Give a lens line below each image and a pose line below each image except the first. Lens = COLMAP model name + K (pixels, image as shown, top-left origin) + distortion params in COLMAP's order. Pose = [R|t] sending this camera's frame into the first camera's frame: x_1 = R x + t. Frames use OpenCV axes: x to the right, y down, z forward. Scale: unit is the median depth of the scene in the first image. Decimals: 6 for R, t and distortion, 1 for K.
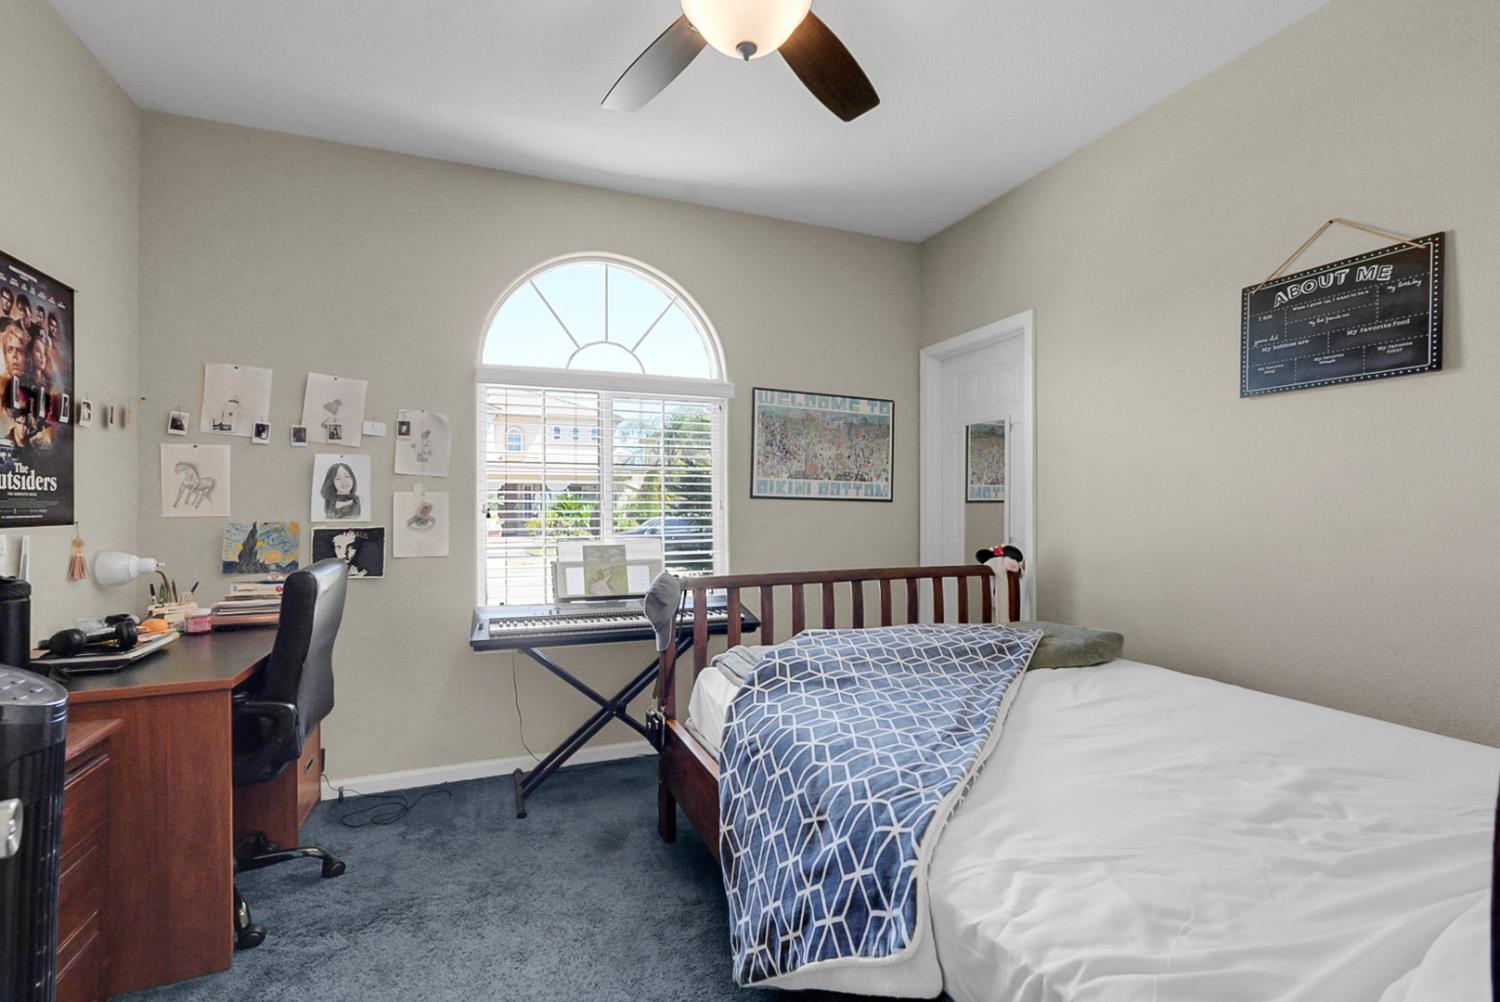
lens RADIAL K [[665.0, 0, 746.1], [0, 665.0, 504.8], [0, 0, 1]] dist [0.001016, 0.000218]
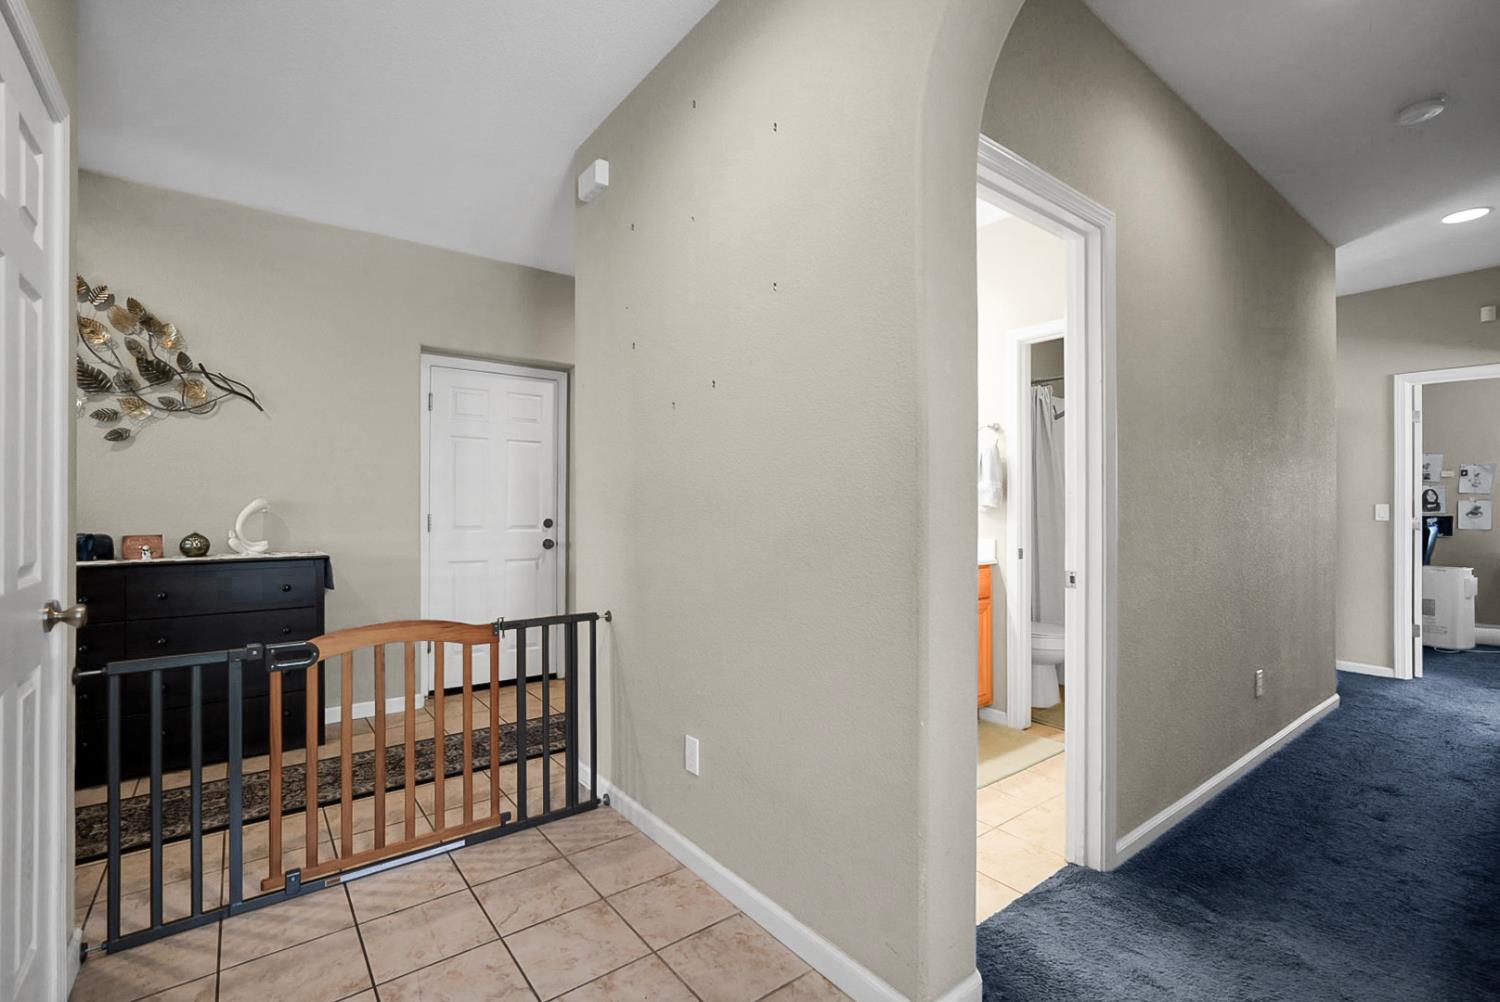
lens RADIAL K [[667.2, 0, 746.6], [0, 667.2, 502.3], [0, 0, 1]] dist [-0.004422, 0.002678]
pose [[0.286133, -0.005639, -0.958173, 1.005777], [0.003999, 0.999981, -0.004691, -0.013307], [0.958181, -0.002490, 0.286150, -2.084915]]
